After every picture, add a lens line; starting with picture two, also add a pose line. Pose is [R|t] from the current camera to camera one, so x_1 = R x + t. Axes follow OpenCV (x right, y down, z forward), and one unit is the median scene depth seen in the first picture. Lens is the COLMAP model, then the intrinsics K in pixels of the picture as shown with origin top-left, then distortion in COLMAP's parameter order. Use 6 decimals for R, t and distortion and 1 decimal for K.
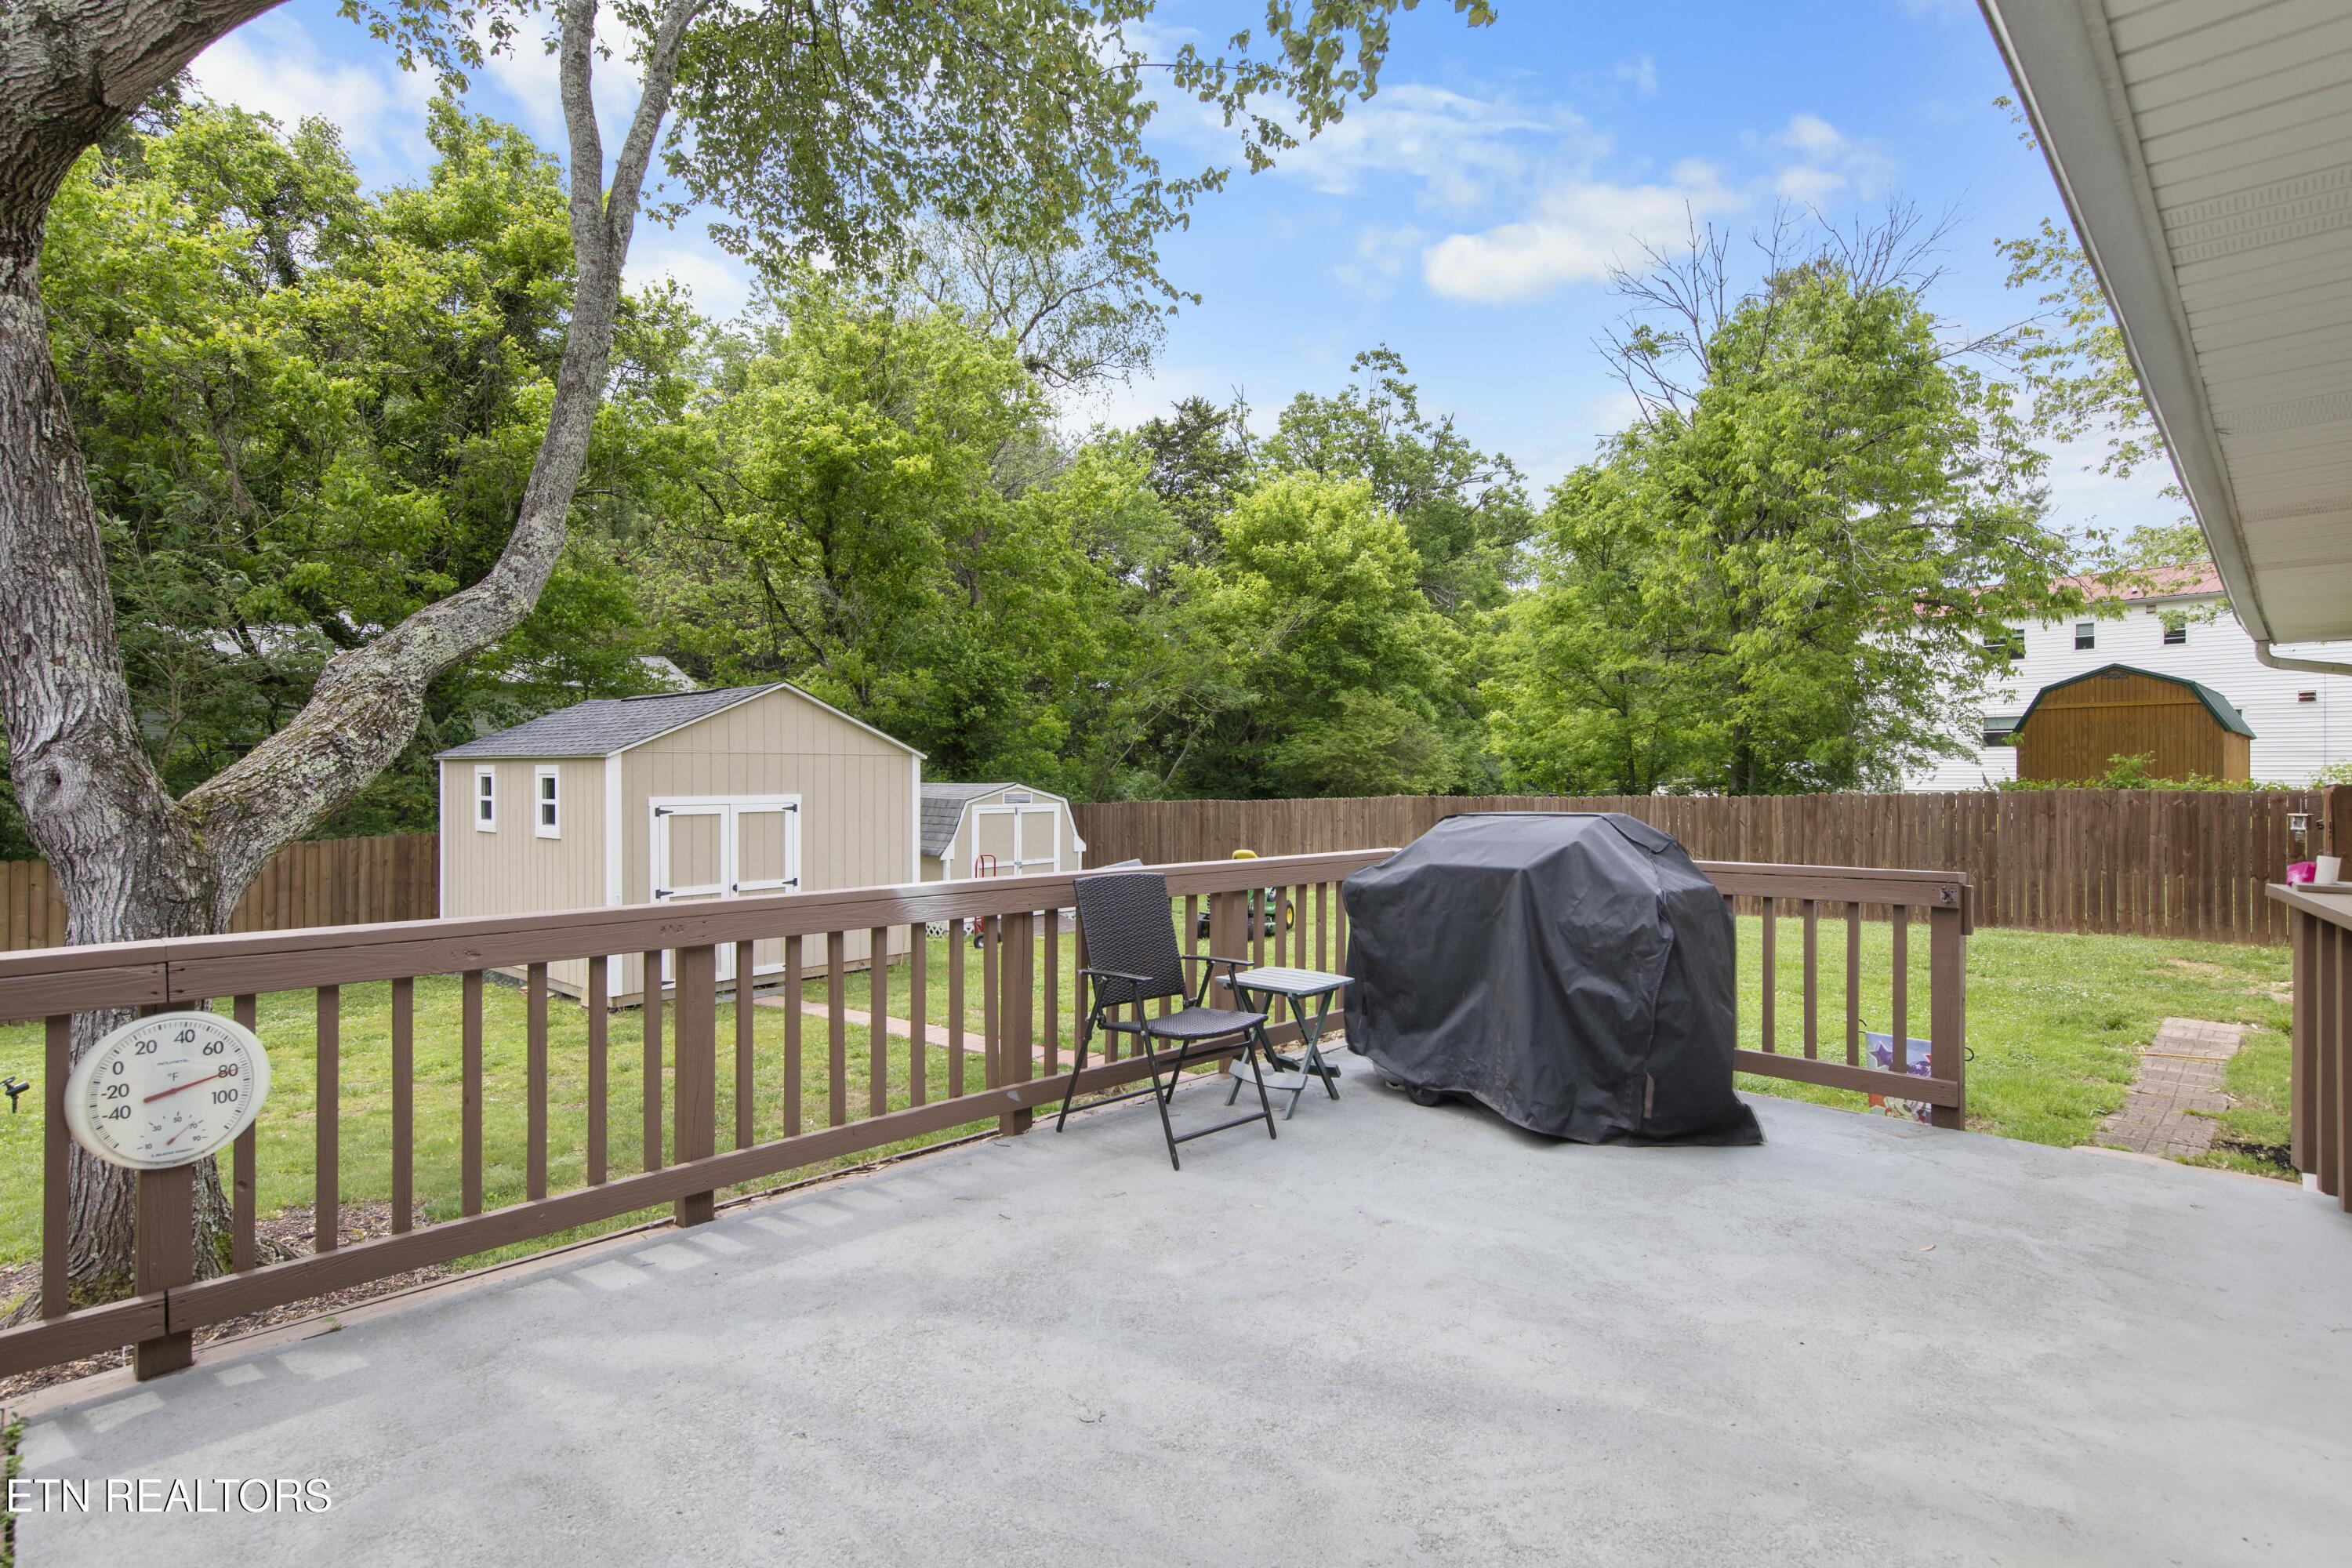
lens RADIAL K [[1128.9, 0, 1172.6], [0, 1128.9, 787.6], [0, 0, 1]] dist [0.024184, -0.000713]
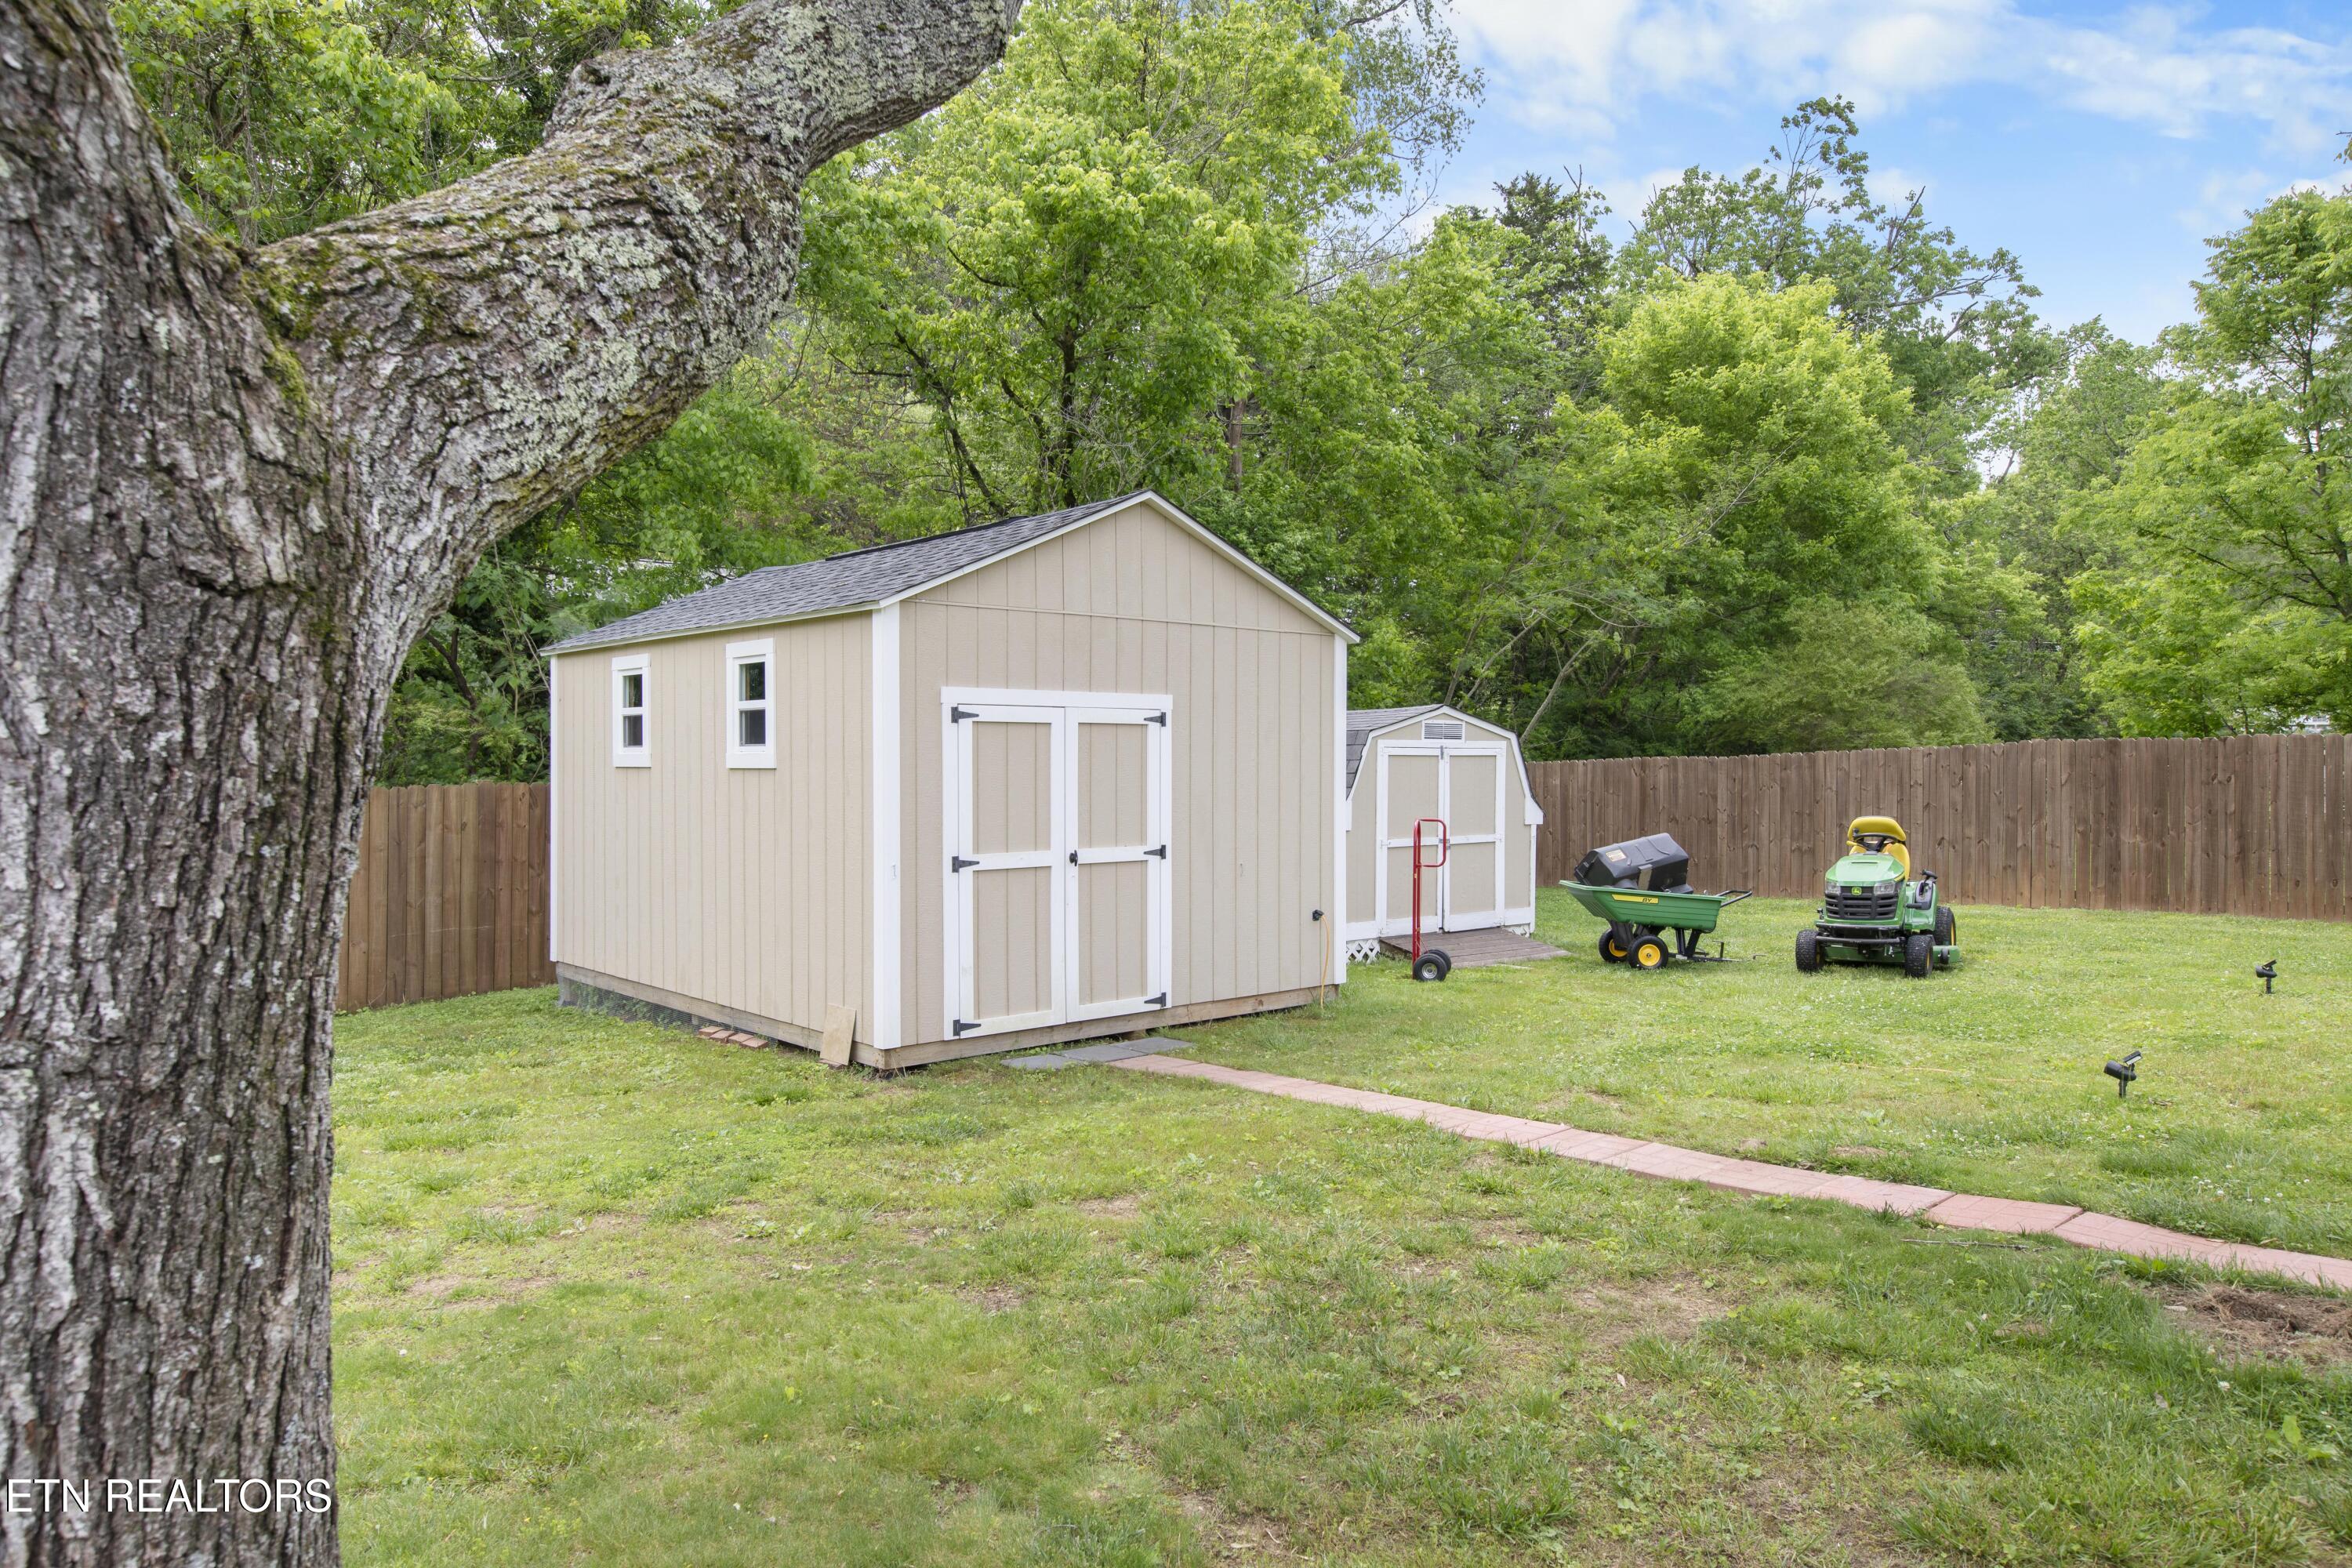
lens RADIAL K [[1529.3, 0, 1183.4], [0, 1529.3, 771.3], [0, 0, 1]] dist [0.009034, -0.006953]
pose [[0.991471, 0.002280, -0.130306, -0.234170], [-0.003210, 0.999971, -0.006925, 0.050627], [0.130286, 0.007284, 0.991450, 0.266319]]
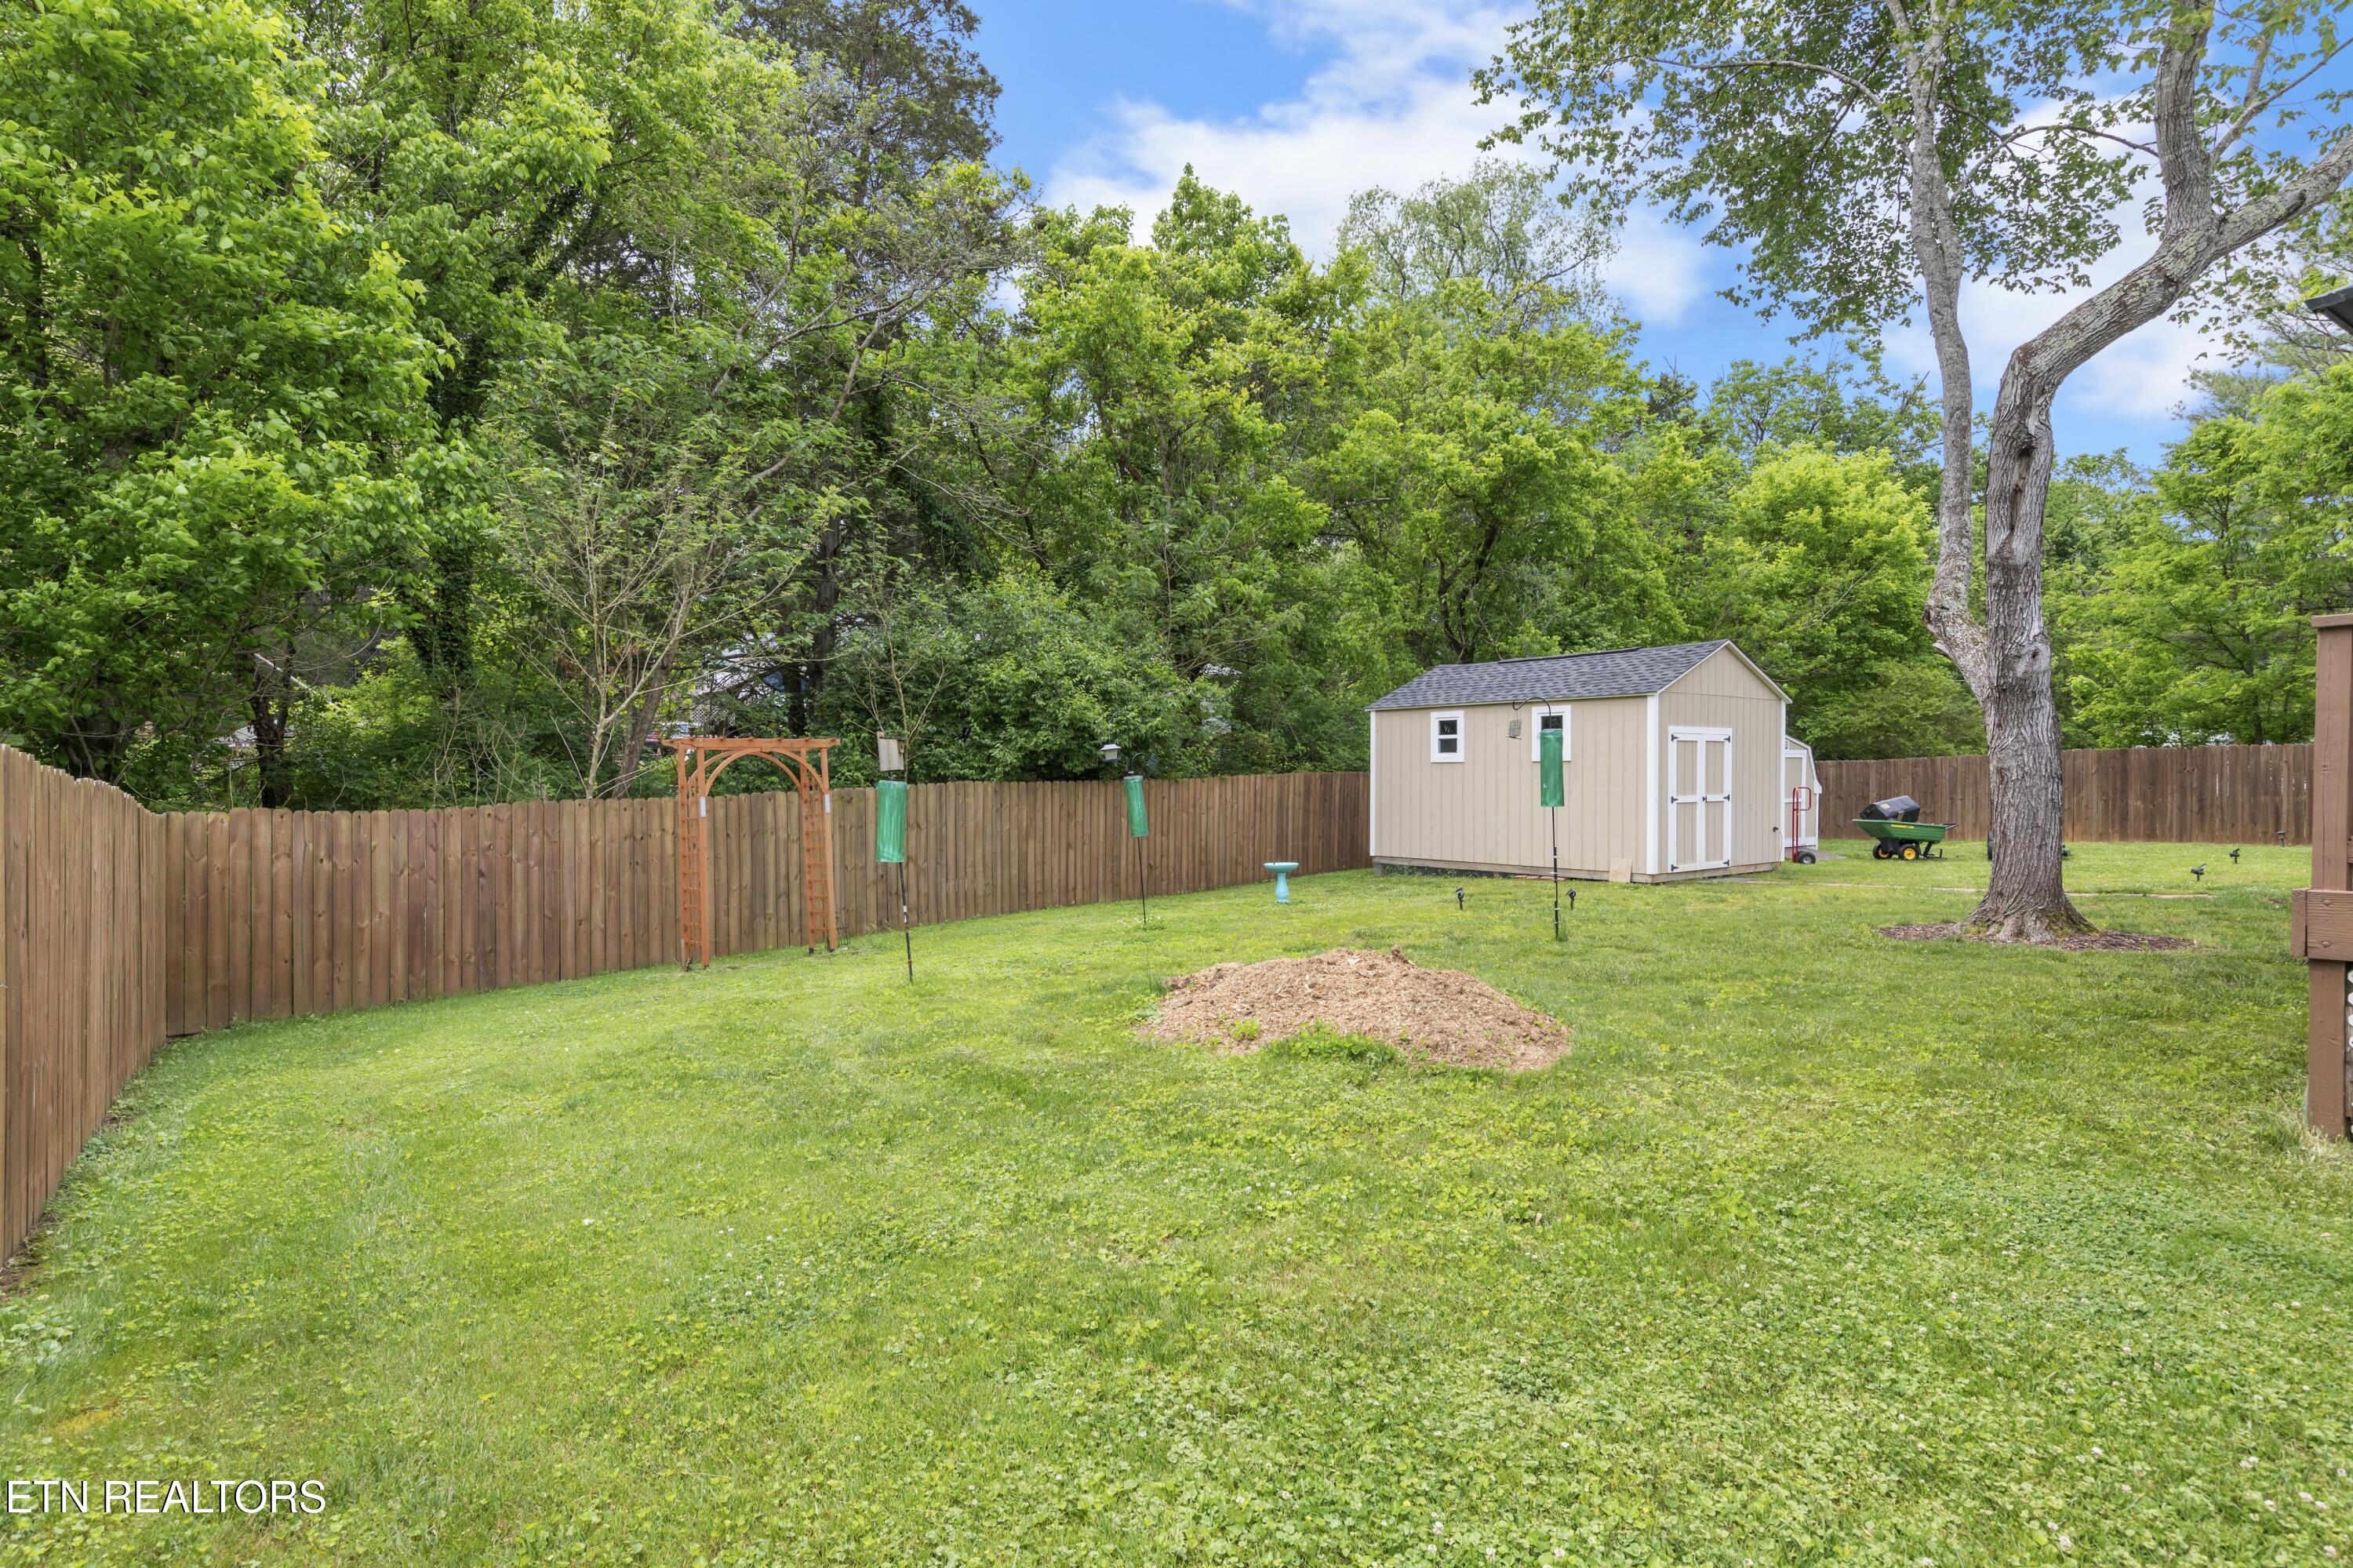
lens RADIAL K [[1215.6, 0, 1160.1], [0, 1215.6, 793.6], [0, 0, 1]] dist [-0.000799, 0.002093]
pose [[0.981842, 0.002028, -0.189691, -0.724481], [-0.001655, 0.999996, 0.002126, 0.080278], [0.189695, -0.001774, 0.981841, -0.463441]]
